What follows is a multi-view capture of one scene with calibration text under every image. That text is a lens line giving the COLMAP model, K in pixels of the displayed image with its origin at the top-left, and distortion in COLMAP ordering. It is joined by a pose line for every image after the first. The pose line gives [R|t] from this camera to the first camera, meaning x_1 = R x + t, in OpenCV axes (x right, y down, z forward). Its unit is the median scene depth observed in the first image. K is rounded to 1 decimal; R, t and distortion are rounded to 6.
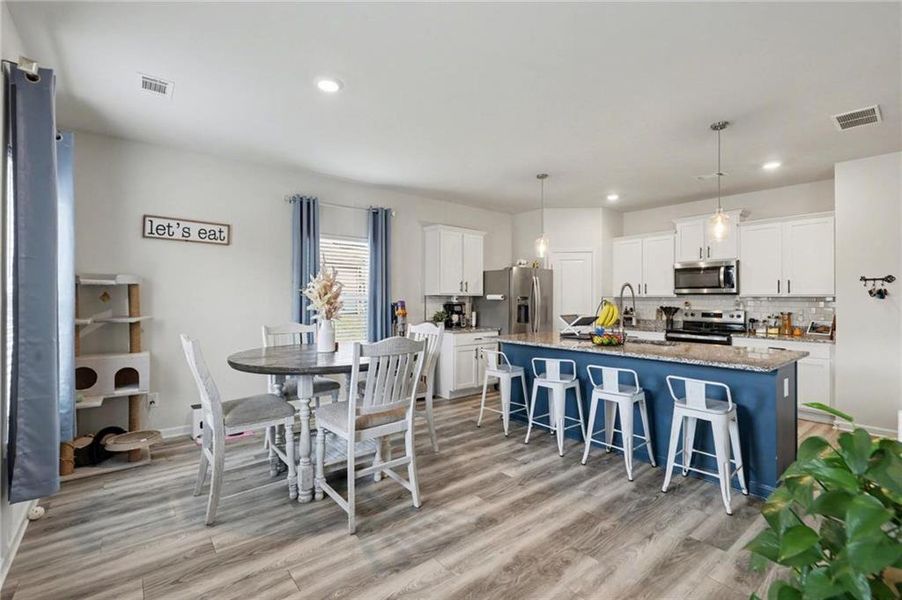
lens RADIAL K [[406.6, 0, 450.4], [0, 406.6, 297.2], [0, 0, 1]] dist [-0.001778, 0.000912]
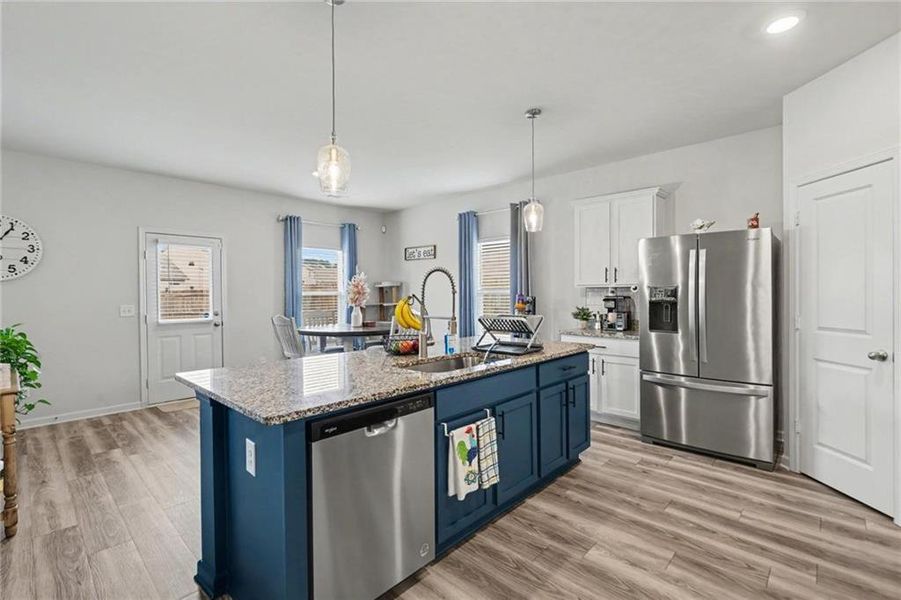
lens RADIAL K [[406.2, 0, 450.1], [0, 406.2, 295.9], [0, 0, 1]] dist [-0.001778, 0.000912]
pose [[0.138719, 0.002634, -0.990328, 0.895363], [0.011590, 0.999924, 0.004283, 0.007016], [0.990264, -0.012072, 0.138677, 0.765918]]
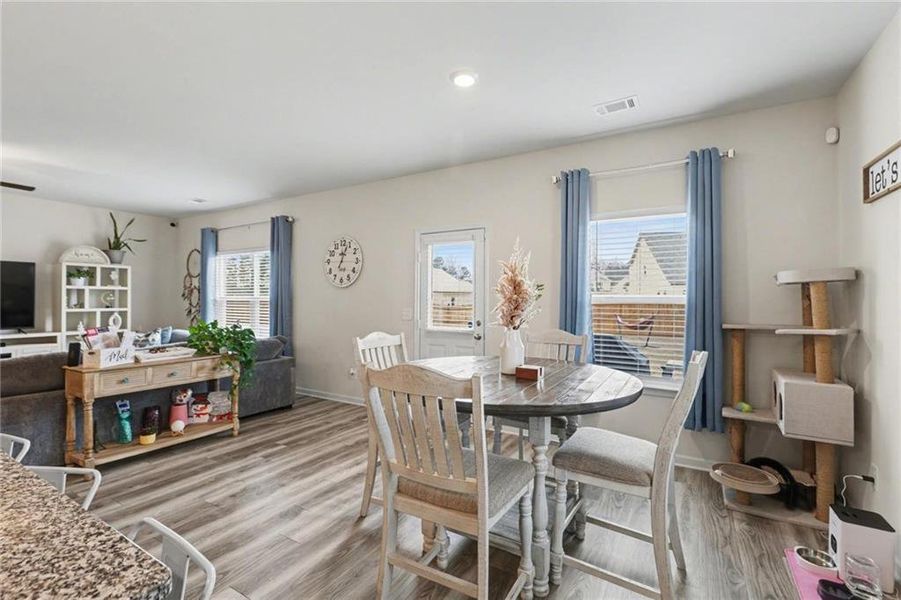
lens RADIAL K [[406.2, 0, 449.6], [0, 406.2, 296.1], [0, 0, 1]] dist [-0.001778, 0.000912]
pose [[-0.939991, -0.008584, -0.341091, 0.034315], [-0.006328, 0.999950, -0.007728, 0.000143], [0.341141, -0.005106, -0.939998, 1.105958]]
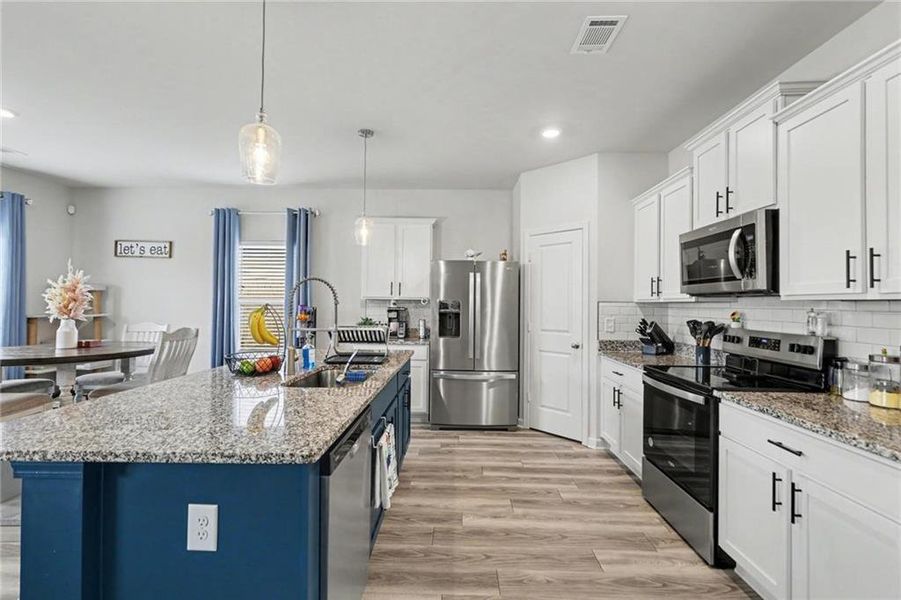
lens RADIAL K [[406.2, 0, 451.3], [0, 406.2, 296.4], [0, 0, 1]] dist [-0.001778, 0.000912]
pose [[0.767287, -0.007297, -0.641262, 0.810674], [-0.005007, 0.999837, -0.017369, 0.004503], [0.641284, 0.016538, 0.767125, 0.550771]]
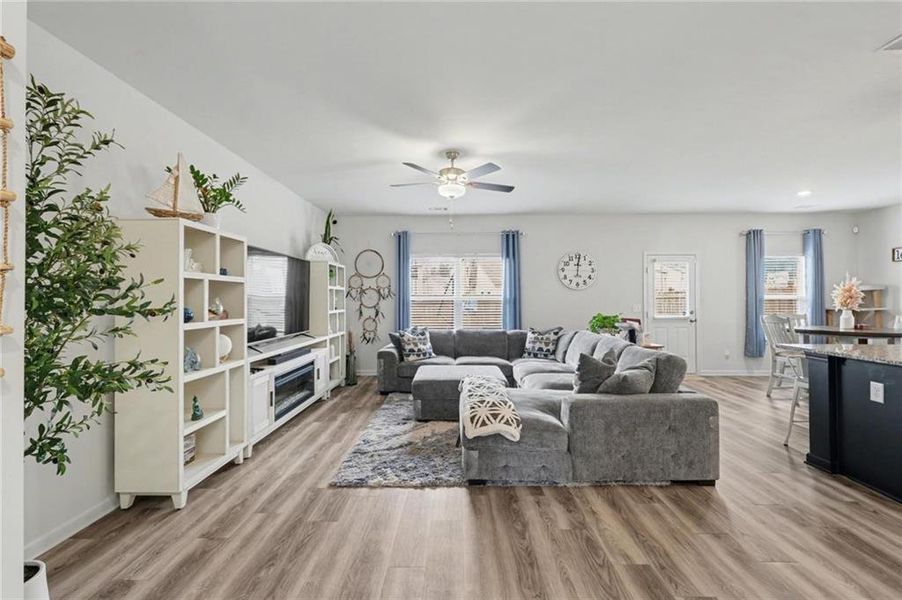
lens RADIAL K [[406.6, 0, 450.1], [0, 406.6, 296.0], [0, 0, 1]] dist [-0.001778, 0.000912]
pose [[-0.644158, -0.007552, -0.764855, 1.389278], [0.001403, 0.999938, -0.011055, 0.008937], [0.764891, -0.008194, -0.644107, 0.553123]]
